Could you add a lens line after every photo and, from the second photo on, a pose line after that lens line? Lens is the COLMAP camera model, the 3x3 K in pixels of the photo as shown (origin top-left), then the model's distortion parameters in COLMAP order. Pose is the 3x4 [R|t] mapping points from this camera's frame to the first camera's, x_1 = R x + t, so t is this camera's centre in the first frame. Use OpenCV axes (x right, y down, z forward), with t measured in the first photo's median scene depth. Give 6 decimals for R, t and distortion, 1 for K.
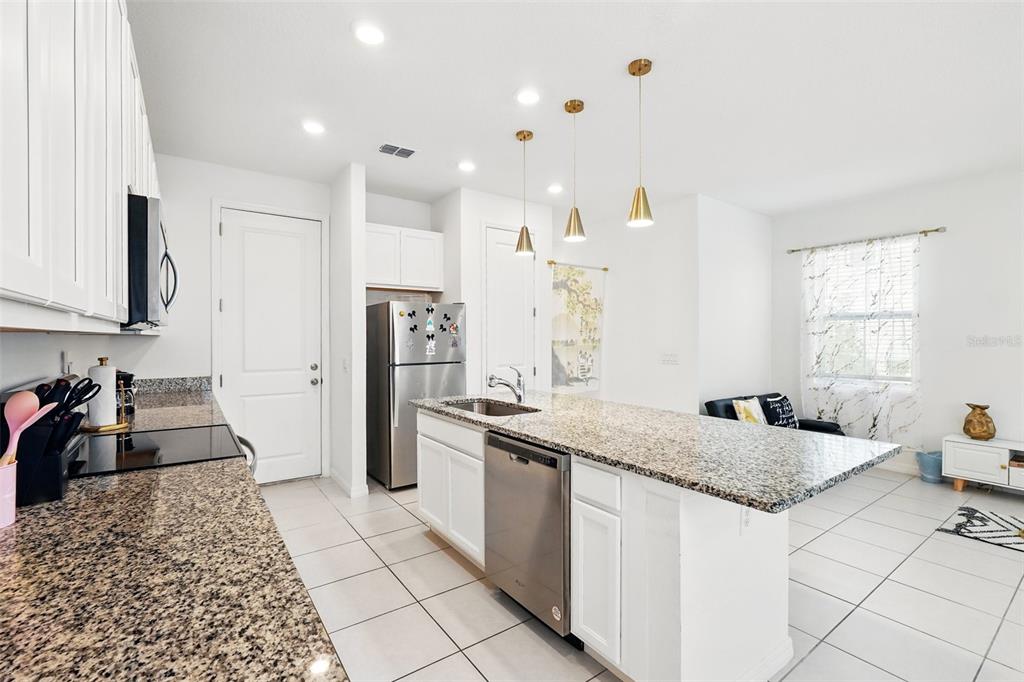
lens RADIAL K [[450.6, 0, 508.6], [0, 450.6, 340.5], [0, 0, 1]] dist [-0.019978, 0.005238]
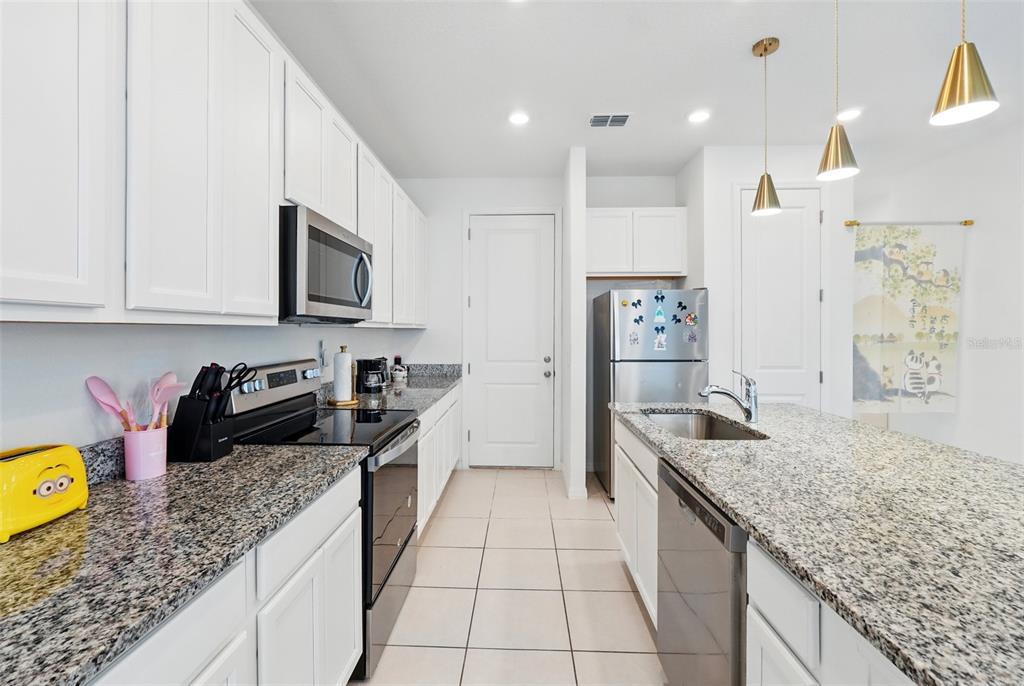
lens RADIAL K [[443.6, 0, 505.7], [0, 443.6, 332.0], [0, 0, 1]] dist [-0.016612, 0.005740]
pose [[0.790300, 0.001998, -0.612717, 0.110288], [-0.004593, 0.999986, -0.002664, 0.000160], [0.612703, 0.004920, 0.790298, 0.158385]]
